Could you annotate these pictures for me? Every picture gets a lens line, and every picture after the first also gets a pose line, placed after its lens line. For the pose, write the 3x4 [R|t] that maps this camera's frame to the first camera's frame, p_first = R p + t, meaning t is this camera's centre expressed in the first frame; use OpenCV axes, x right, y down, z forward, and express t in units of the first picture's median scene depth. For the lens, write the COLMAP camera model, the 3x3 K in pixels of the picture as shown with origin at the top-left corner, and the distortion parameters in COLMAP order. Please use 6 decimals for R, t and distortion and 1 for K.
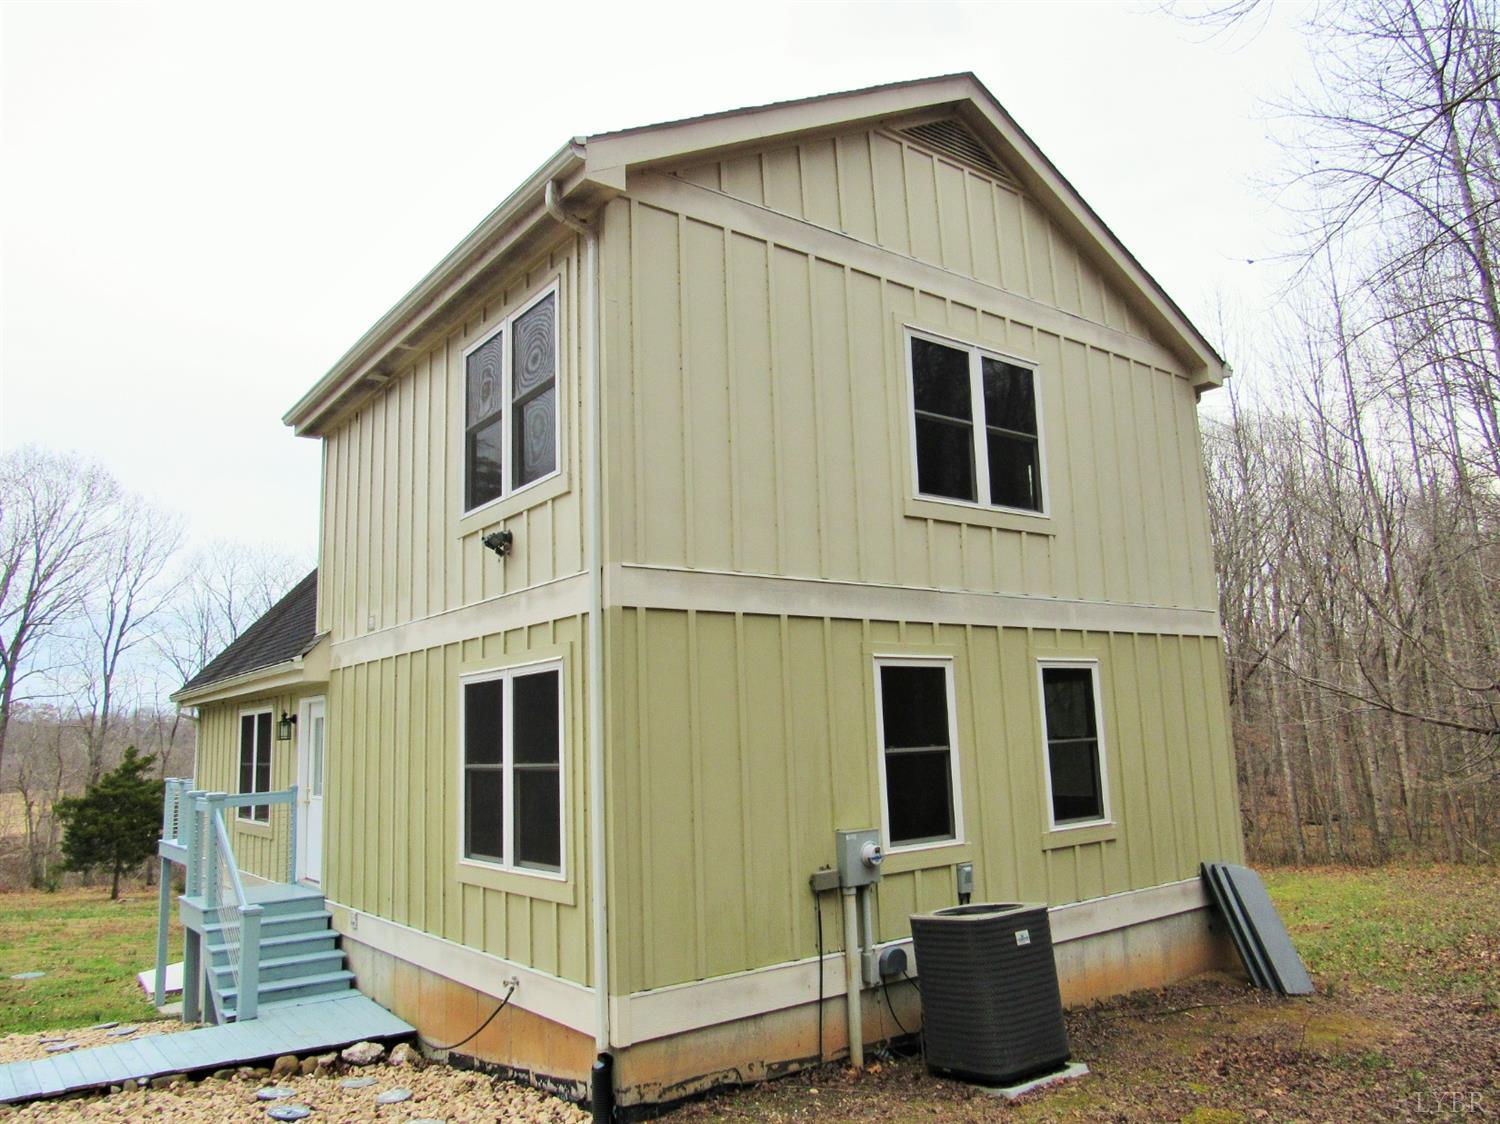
lens RADIAL K [[1073.0, 0, 750.0], [0, 1073.0, 562.0], [0, 0, 1]] dist [-0.032177, 0.004179]
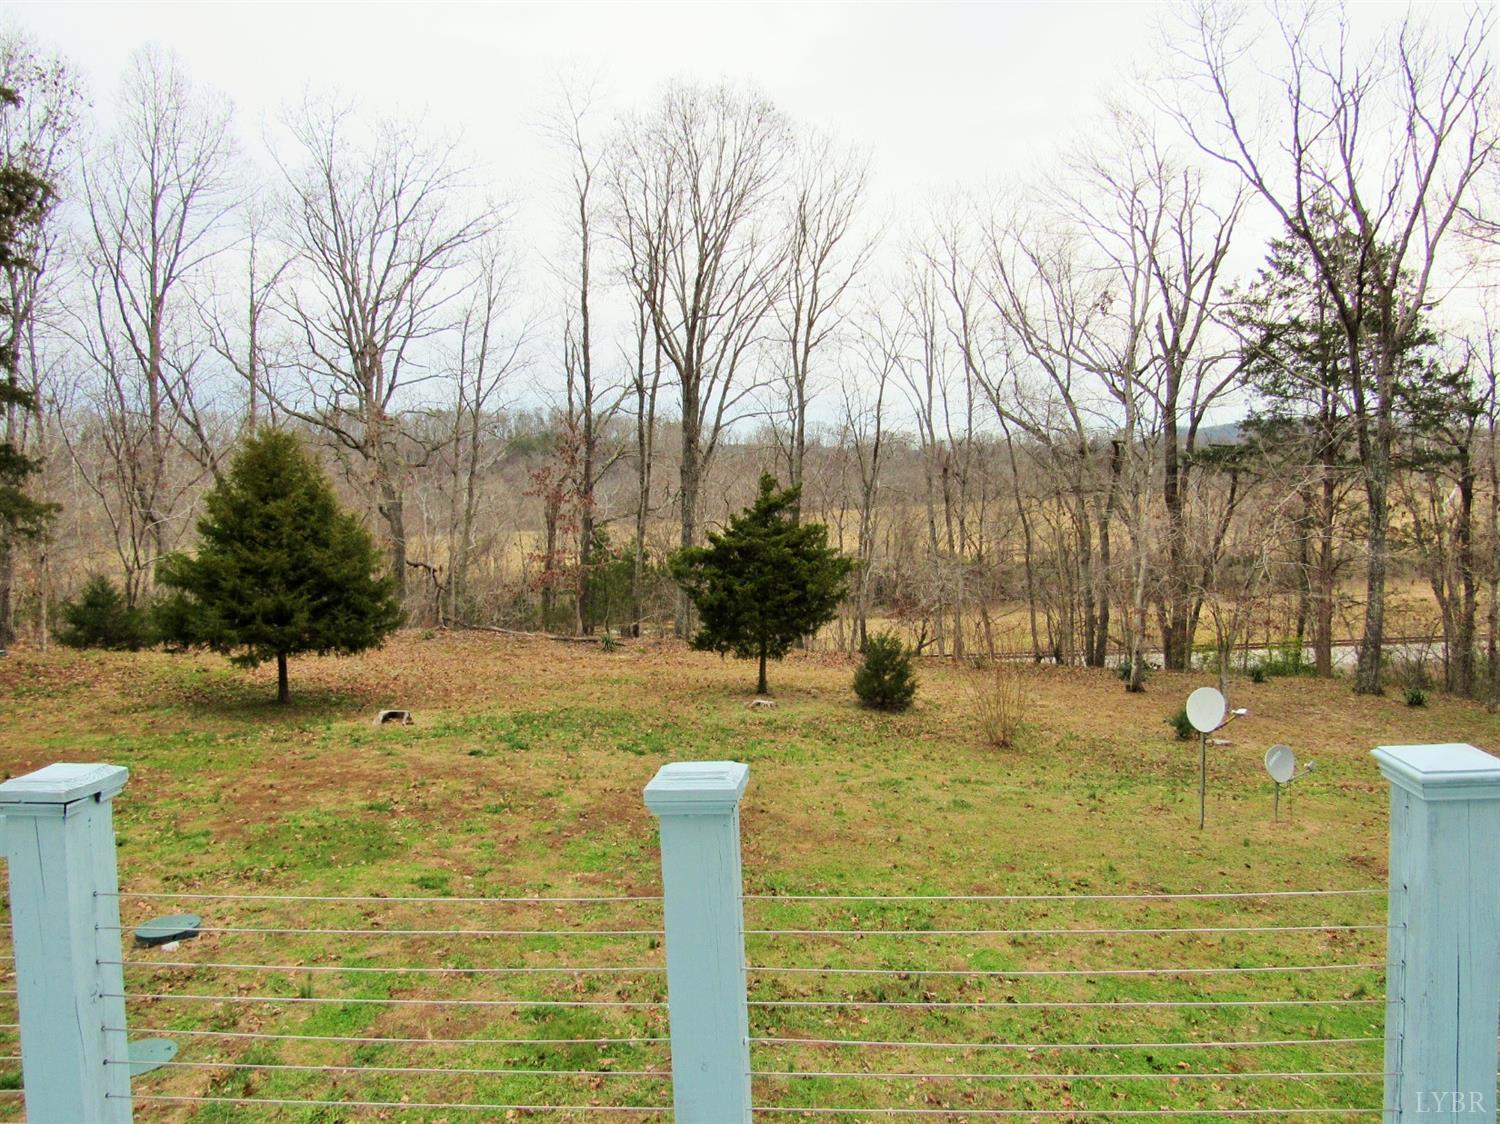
lens RADIAL K [[1073.0, 0, 750.0], [0, 1073.0, 562.0], [0, 0, 1]] dist [-0.032177, 0.004179]
pose [[0.753405, 0.051351, -0.655549, -0.156130], [0.118874, 0.969883, 0.212592, 0.085715], [0.646723, -0.238095, 0.724611, 0.505054]]
